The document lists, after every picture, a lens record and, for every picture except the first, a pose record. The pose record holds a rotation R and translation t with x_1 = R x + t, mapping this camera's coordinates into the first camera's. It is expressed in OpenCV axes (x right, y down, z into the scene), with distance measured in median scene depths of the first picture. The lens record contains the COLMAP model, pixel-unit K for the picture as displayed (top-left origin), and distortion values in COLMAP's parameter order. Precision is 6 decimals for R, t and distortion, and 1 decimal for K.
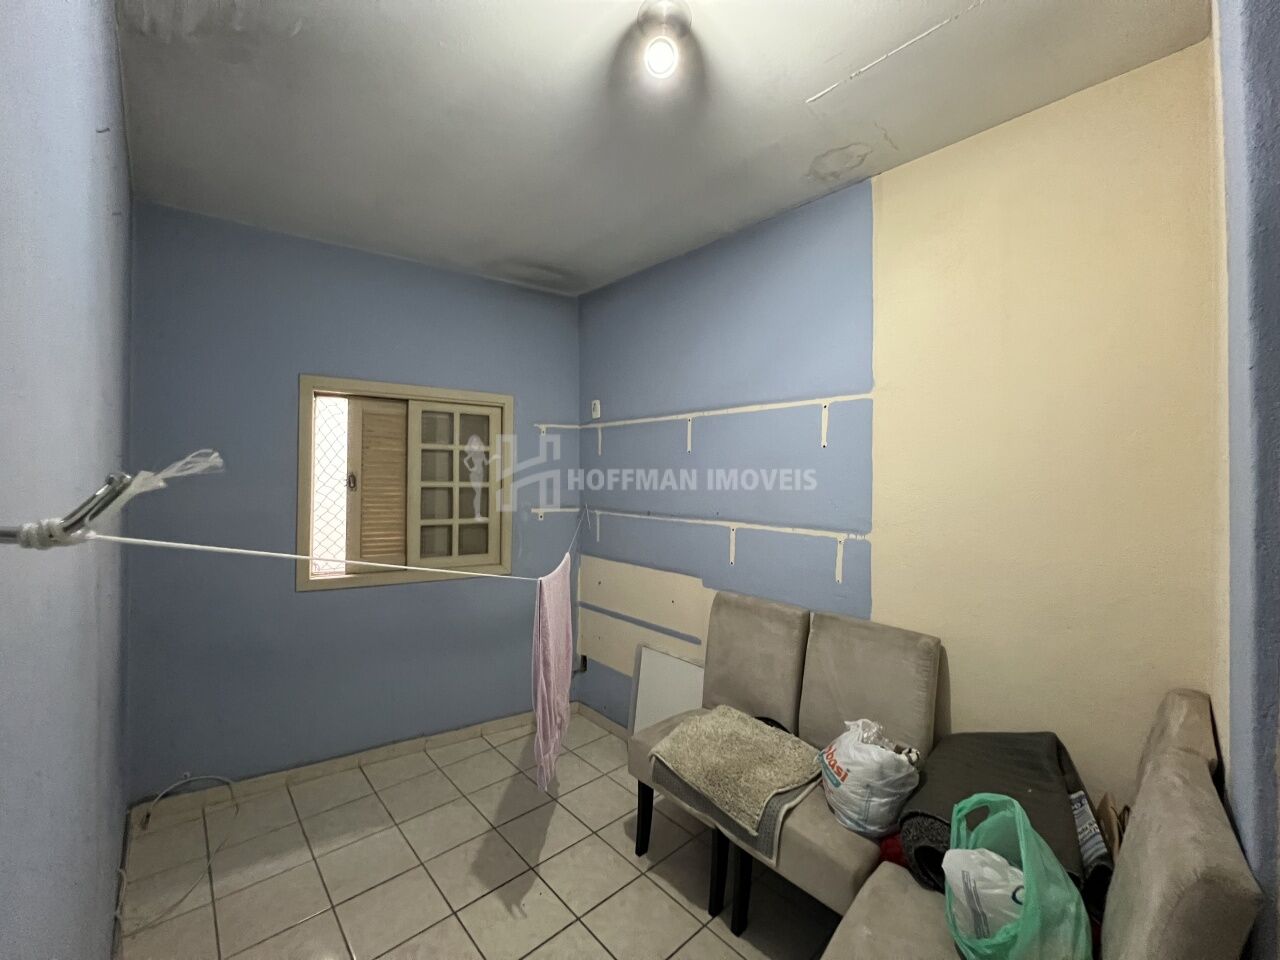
lens RADIAL K [[512.4, 0, 641.0], [0, 512.4, 482.0], [0, 0, 1]] dist [-0.000766, 0.000014]
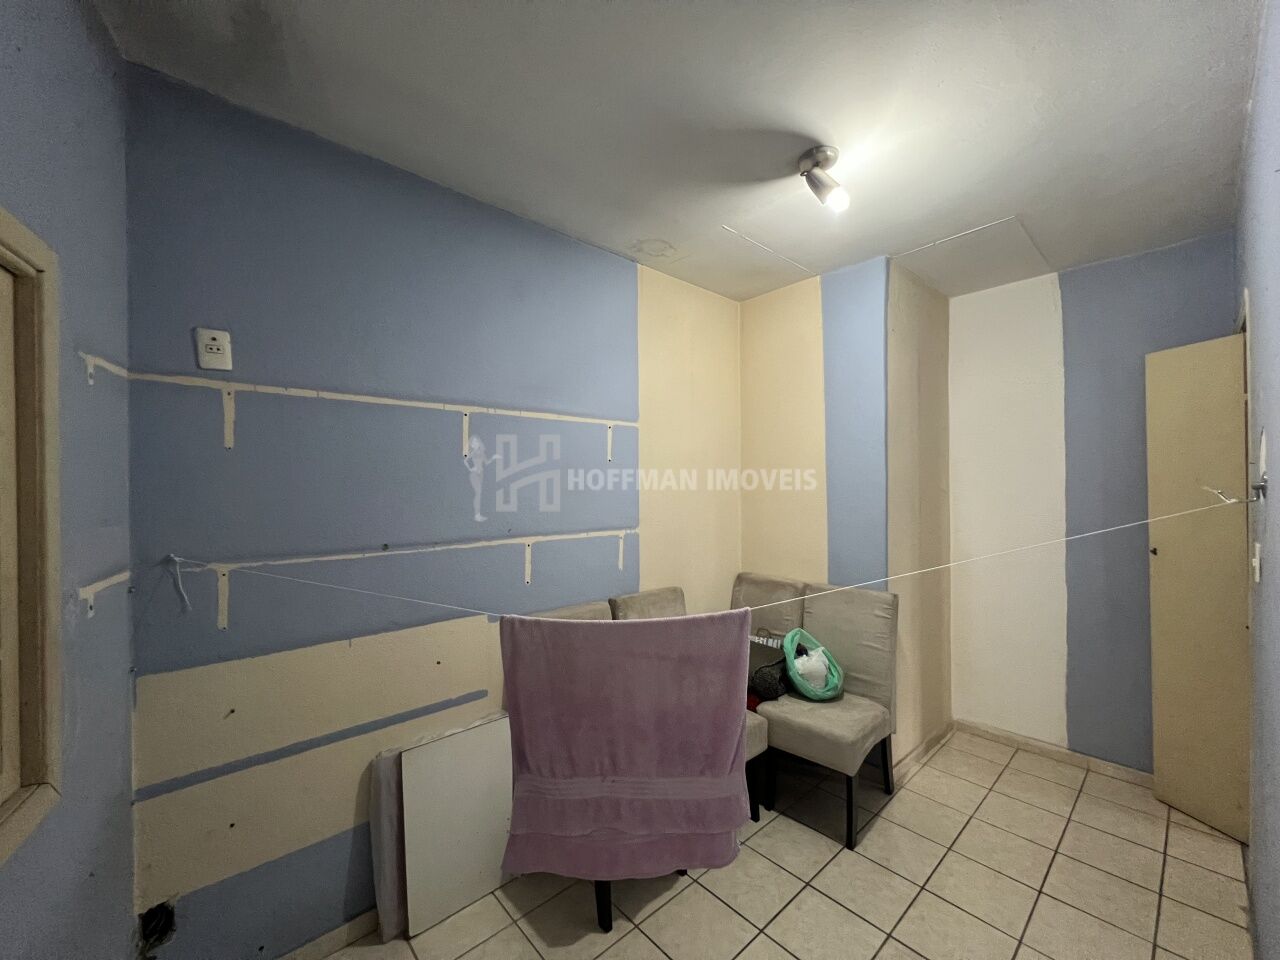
lens RADIAL K [[512.4, 0, 641.0], [0, 512.4, 482.0], [0, 0, 1]] dist [-0.000766, 0.000014]
pose [[0.012737, -0.011240, 0.999856, -0.727822], [0.011523, 0.999872, 0.011093, -0.027340], [-0.999852, 0.011380, 0.012865, 0.790066]]
